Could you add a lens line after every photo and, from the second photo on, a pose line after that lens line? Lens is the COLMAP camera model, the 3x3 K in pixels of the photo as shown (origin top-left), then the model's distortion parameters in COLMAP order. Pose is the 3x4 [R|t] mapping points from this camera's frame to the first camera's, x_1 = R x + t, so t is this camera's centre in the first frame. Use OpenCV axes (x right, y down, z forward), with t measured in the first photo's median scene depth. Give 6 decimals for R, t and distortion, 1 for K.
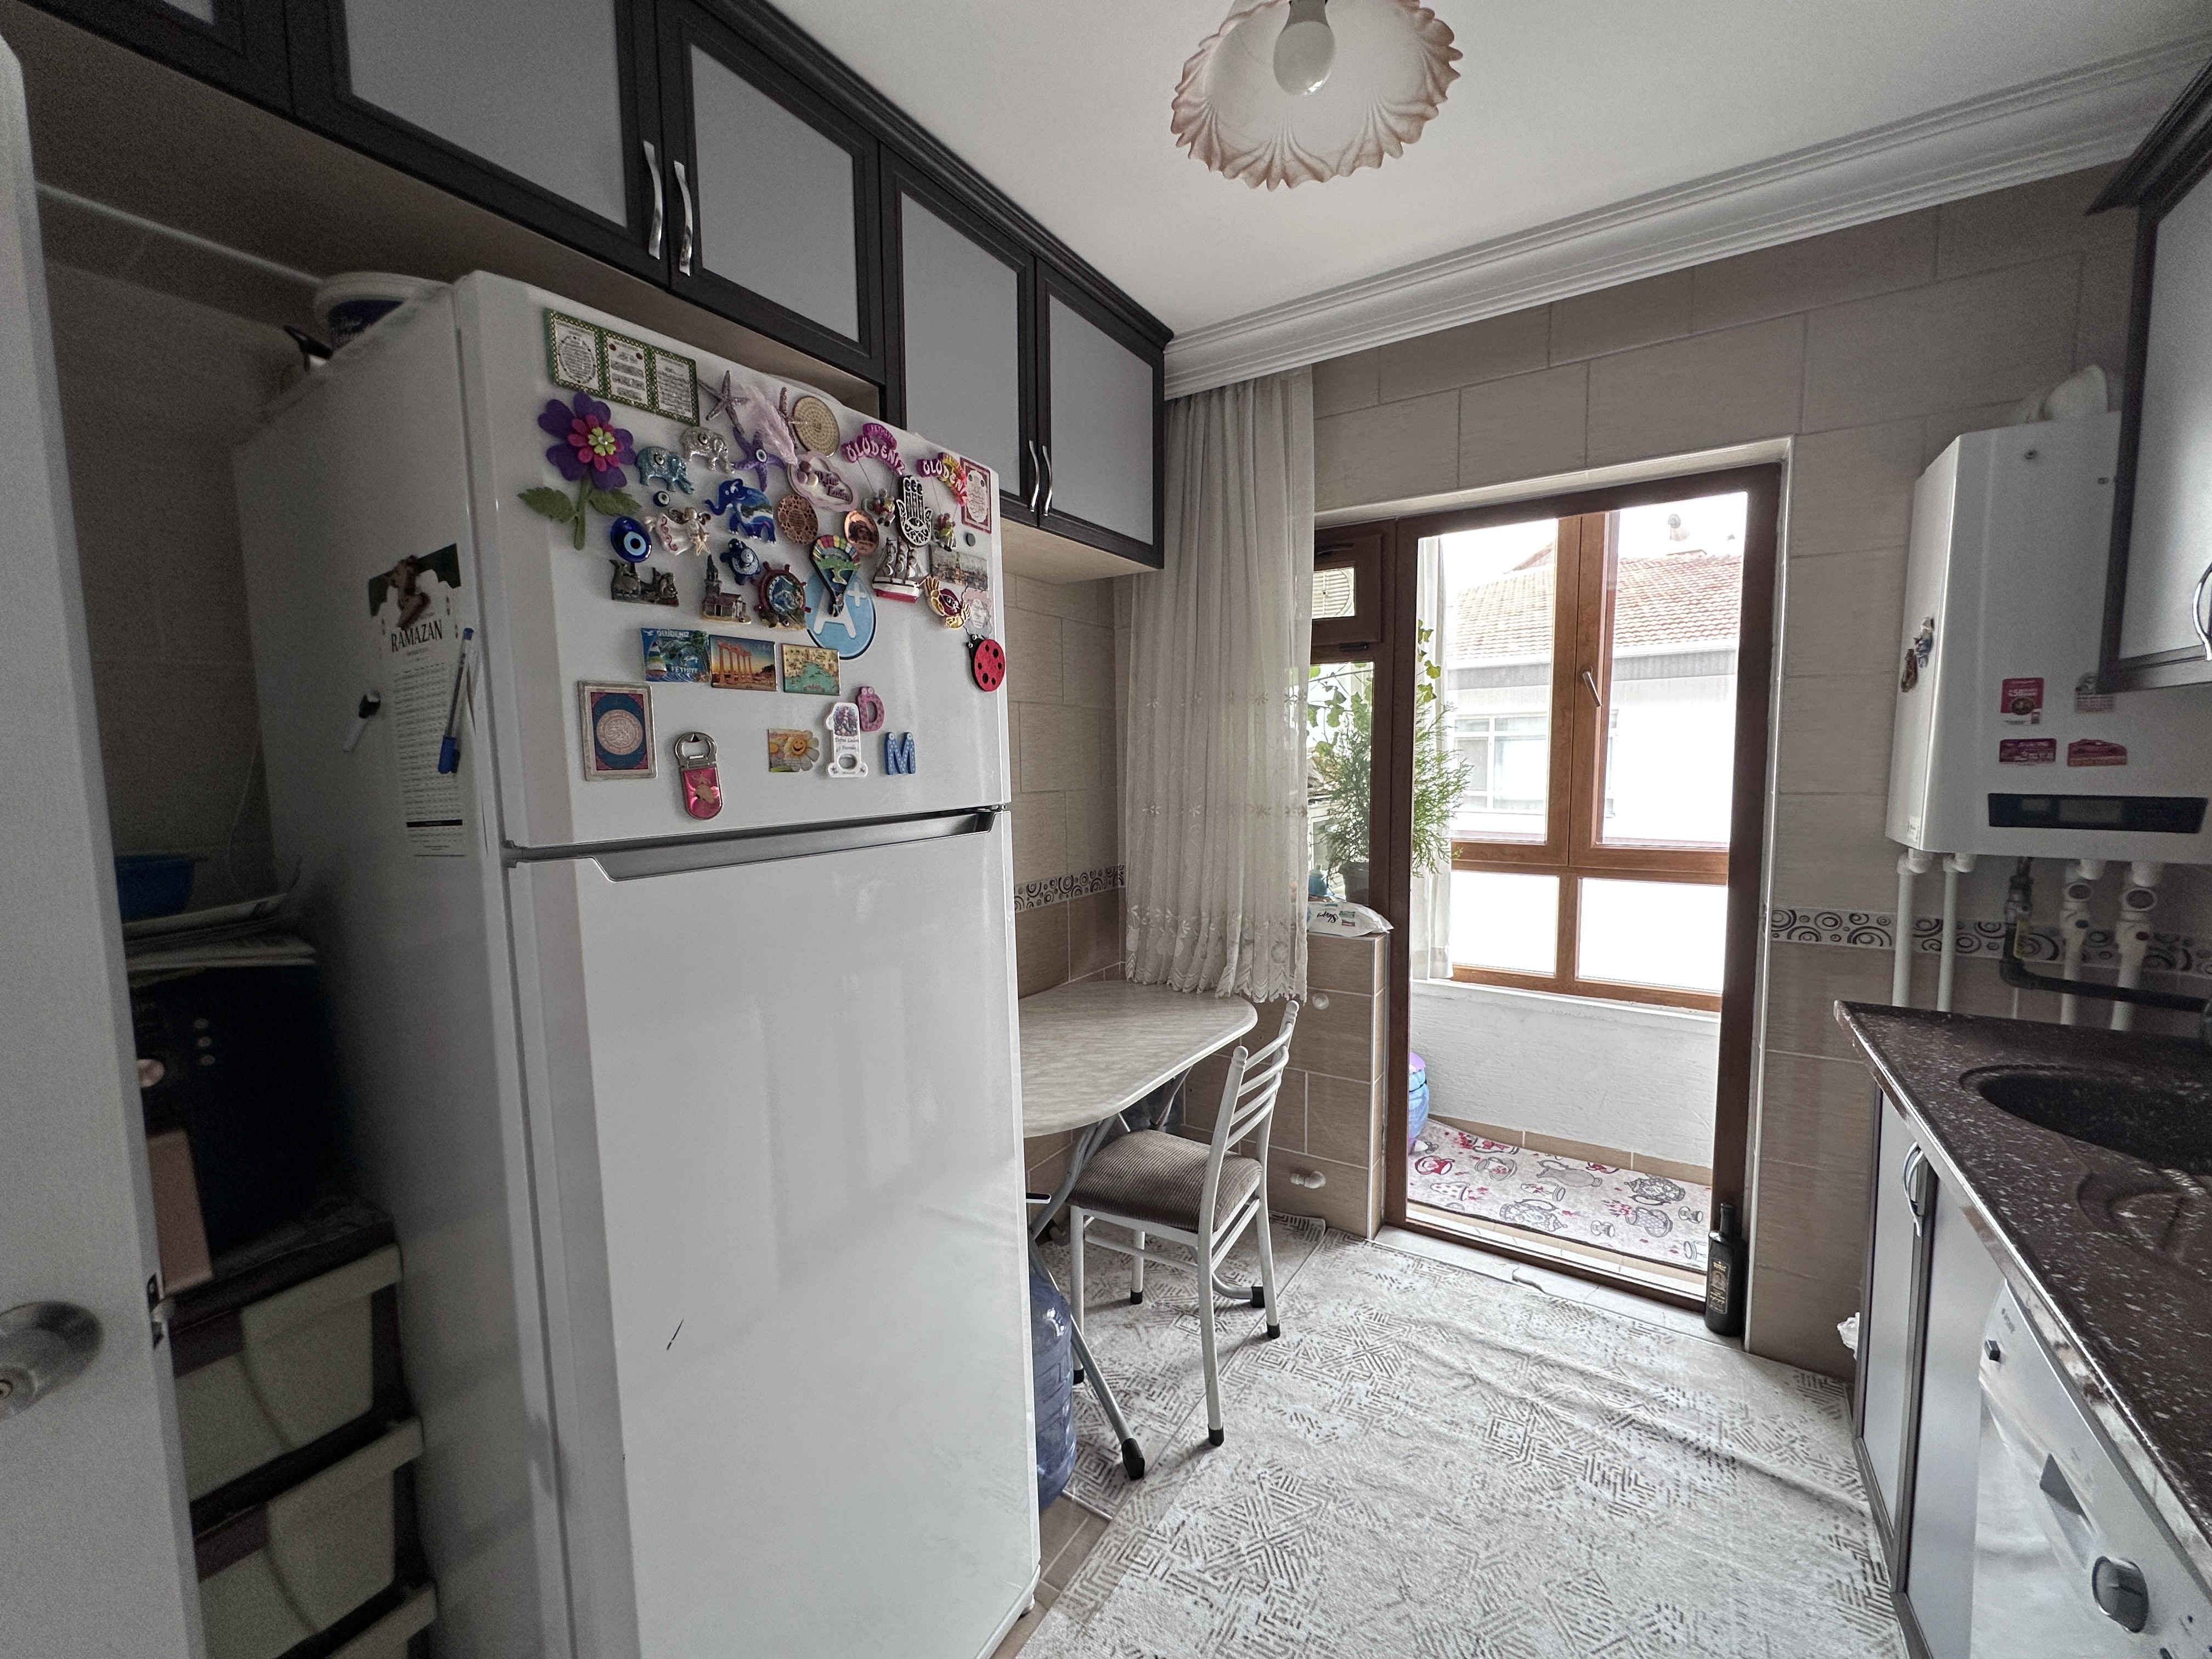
lens RADIAL K [[884.4, 0, 1113.0], [0, 884.4, 827.1], [0, 0, 1]] dist [-0.003024, 0.000430]
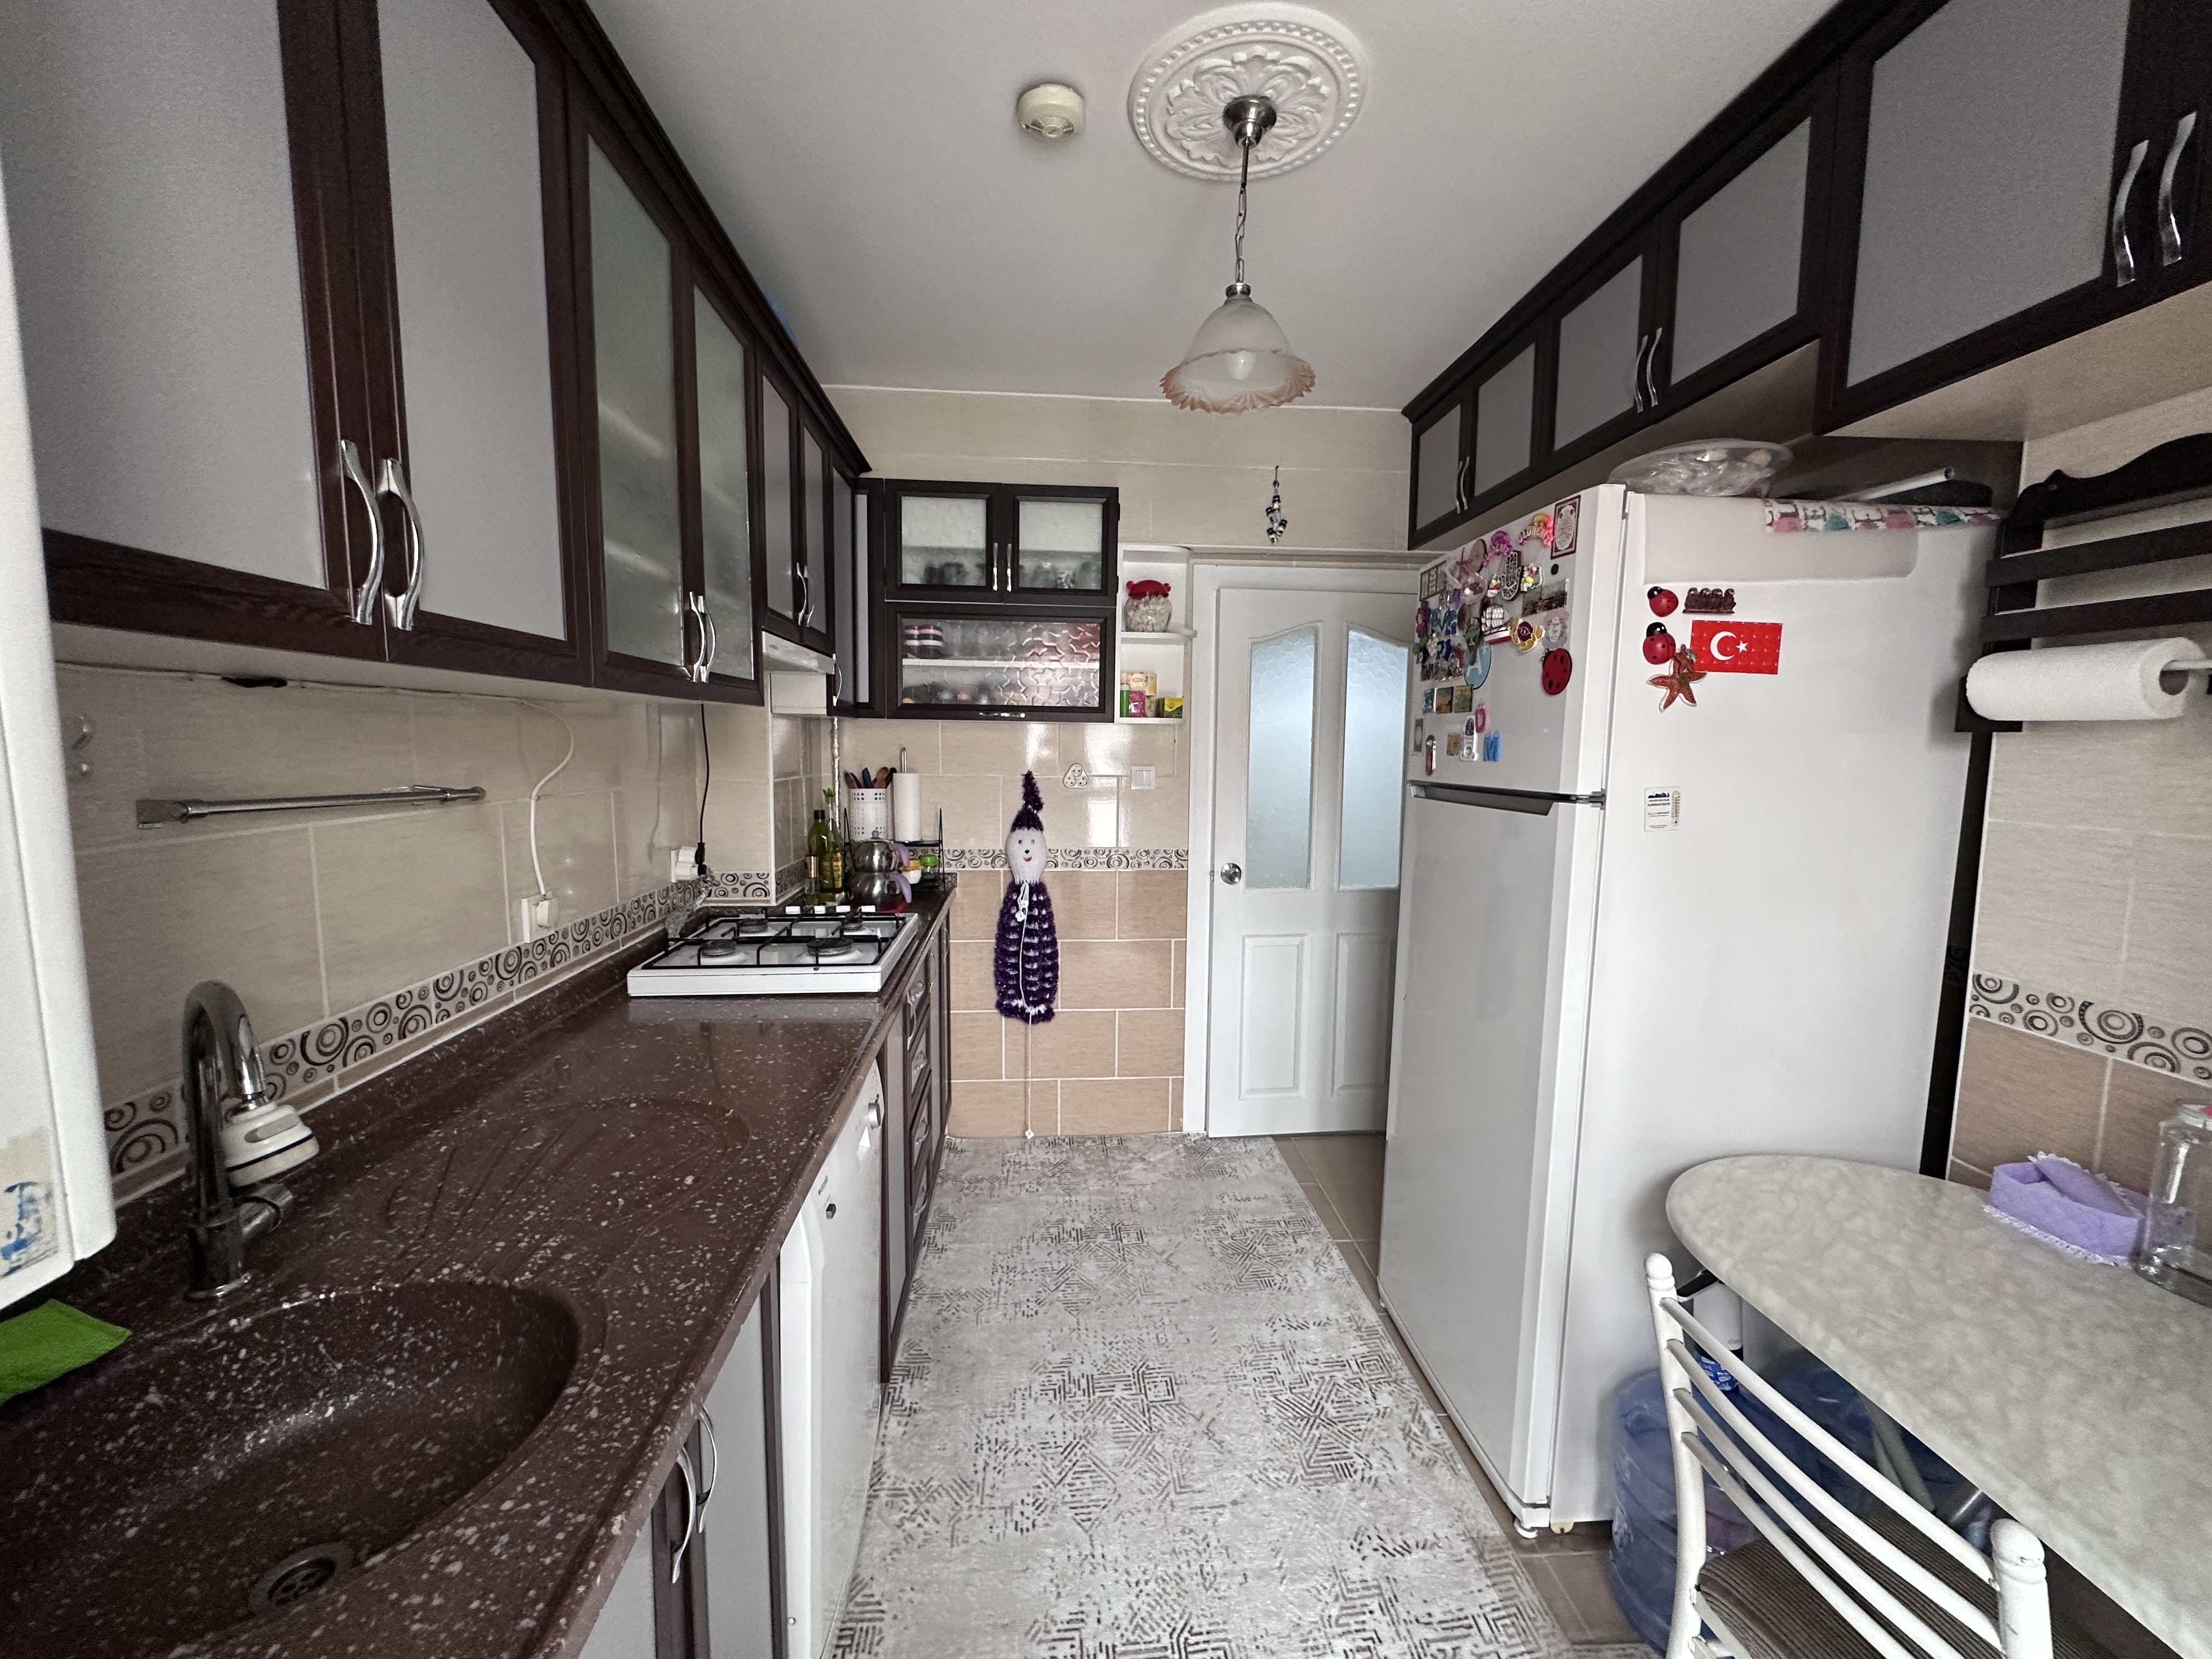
lens RADIAL K [[884.4, 0, 1108.6], [0, 884.4, 826.0], [0, 0, 1]] dist [-0.003024, 0.000430]
pose [[-0.800409, 0.063714, -0.596059, 0.698233], [-0.048363, 0.984231, 0.170150, -0.105035], [0.597501, 0.165016, -0.784705, 1.082459]]
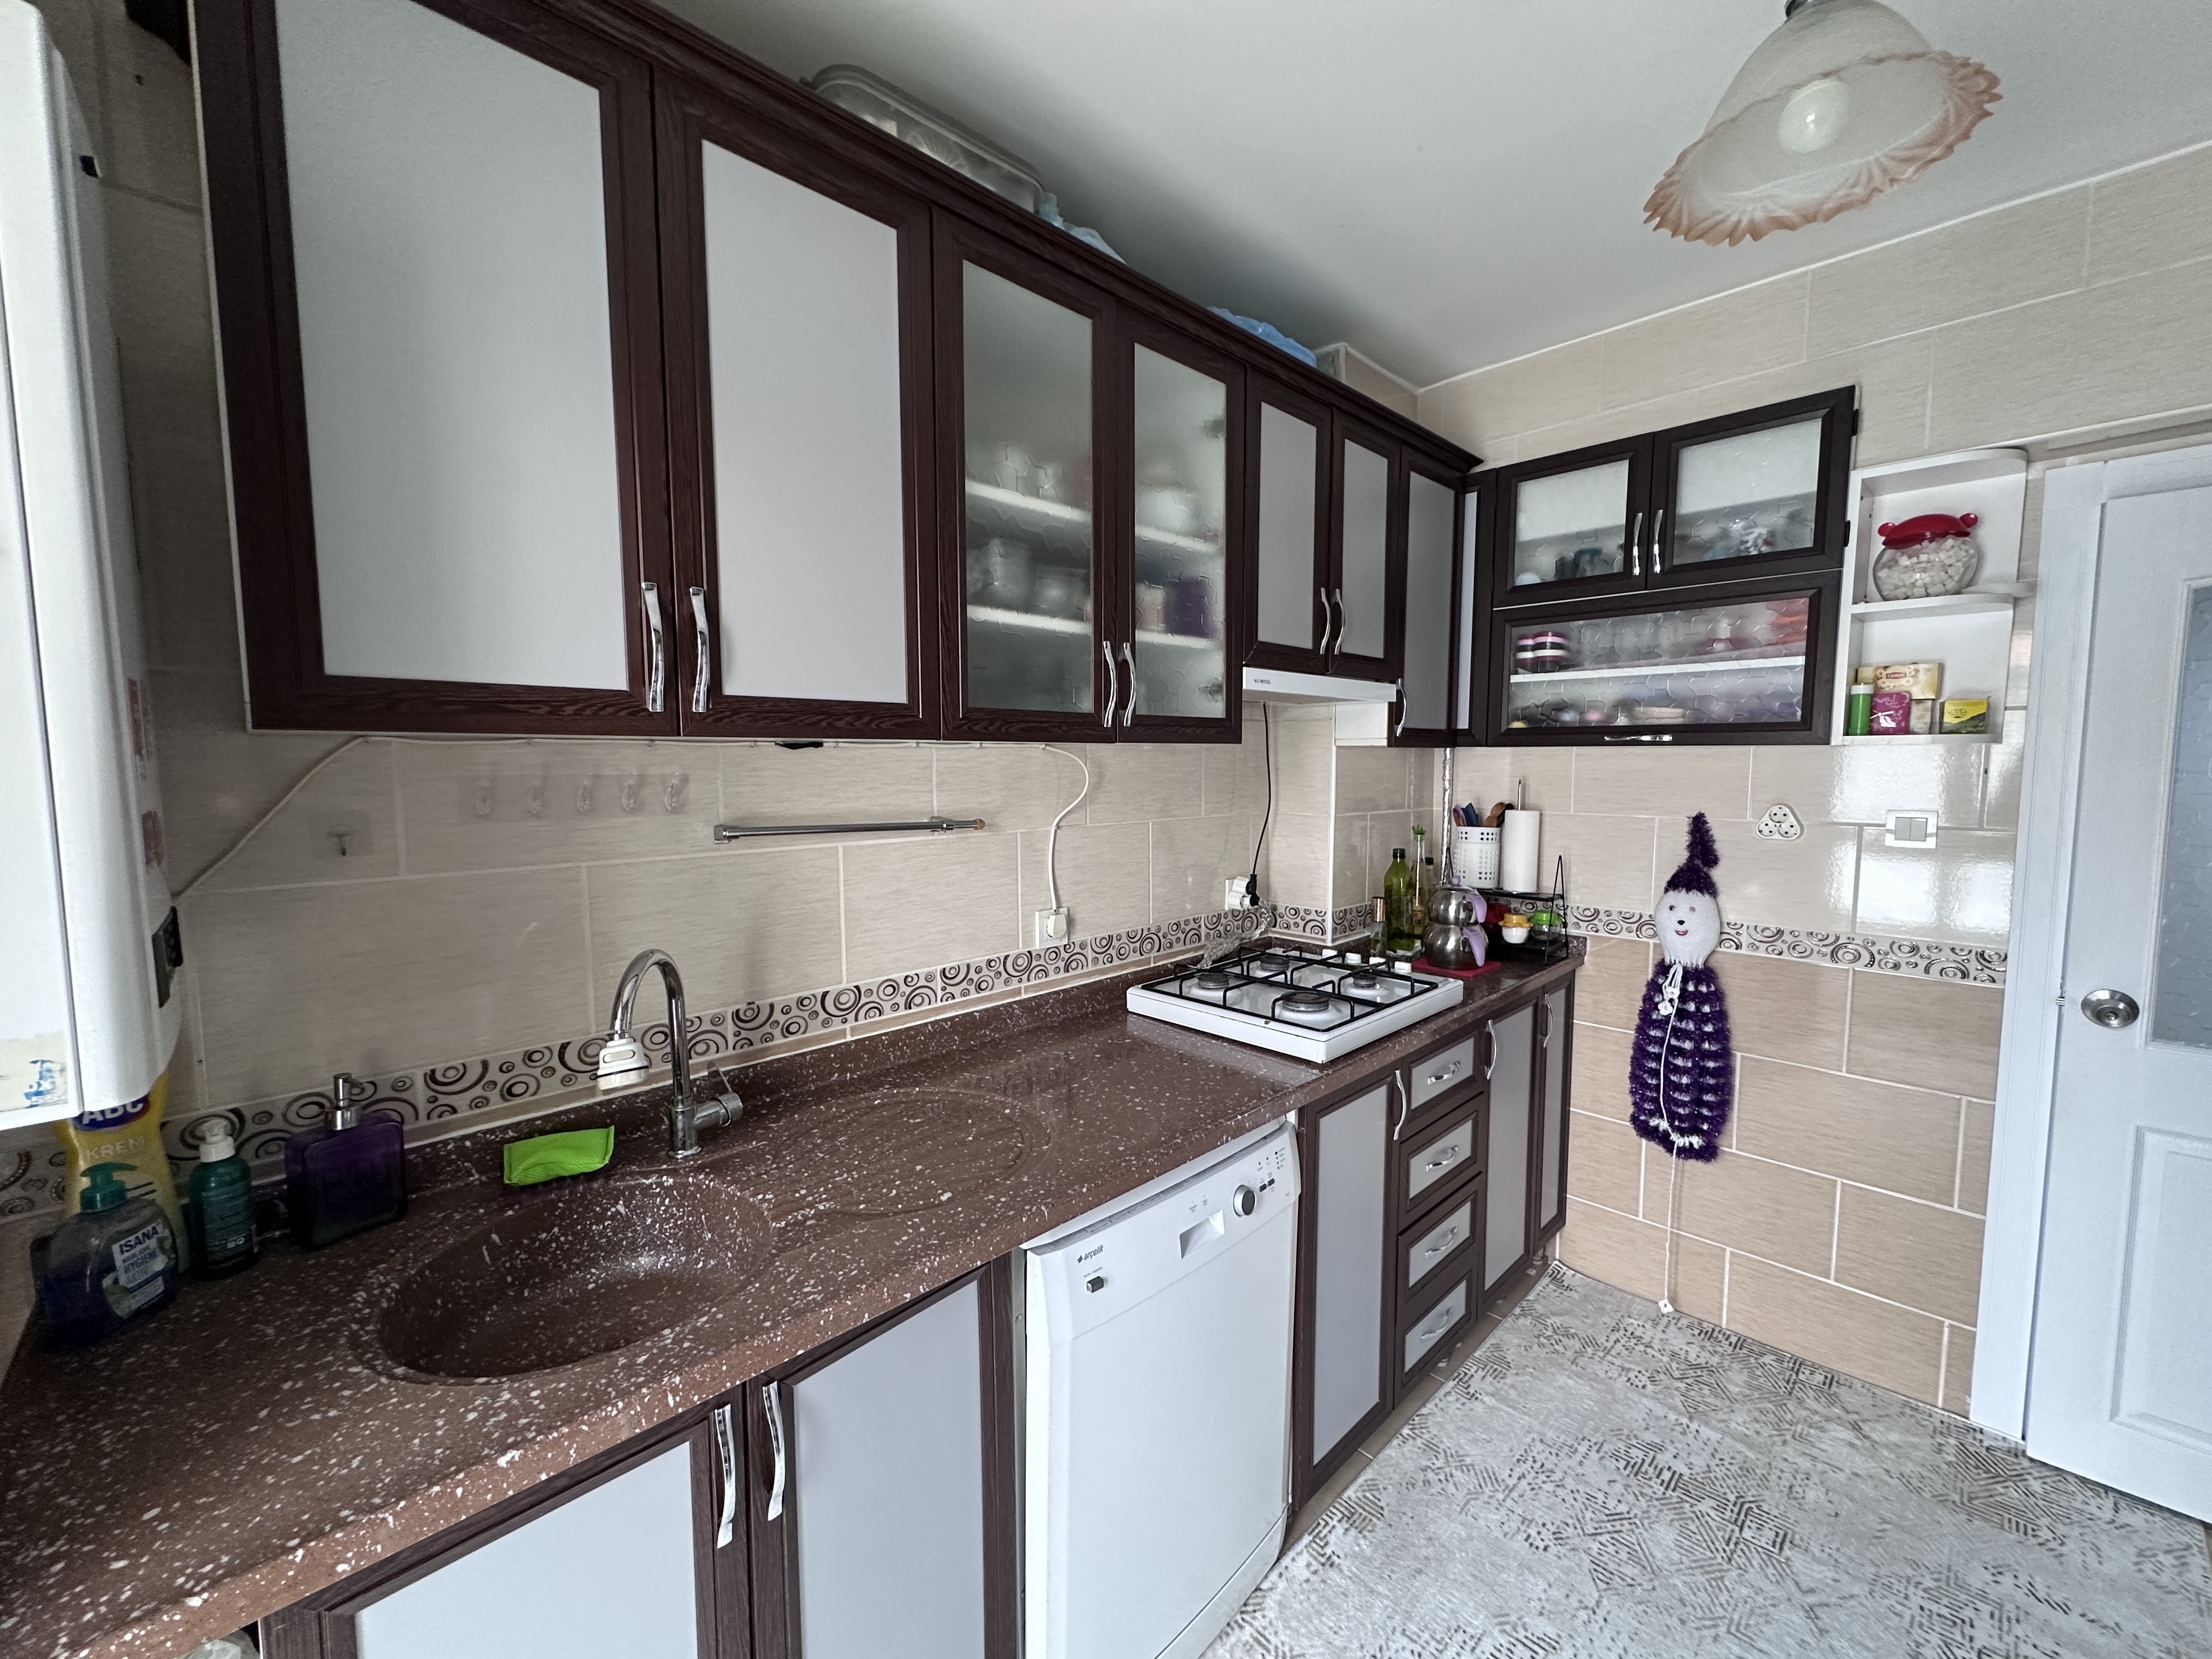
lens RADIAL K [[884.4, 0, 1106.9], [0, 884.4, 826.6], [0, 0, 1]] dist [-0.003024, 0.000430]
pose [[-0.971272, -0.000177, 0.237972, 0.338289], [0.037214, 0.987584, 0.152620, -0.112801], [-0.235045, 0.157091, -0.959206, 1.033200]]
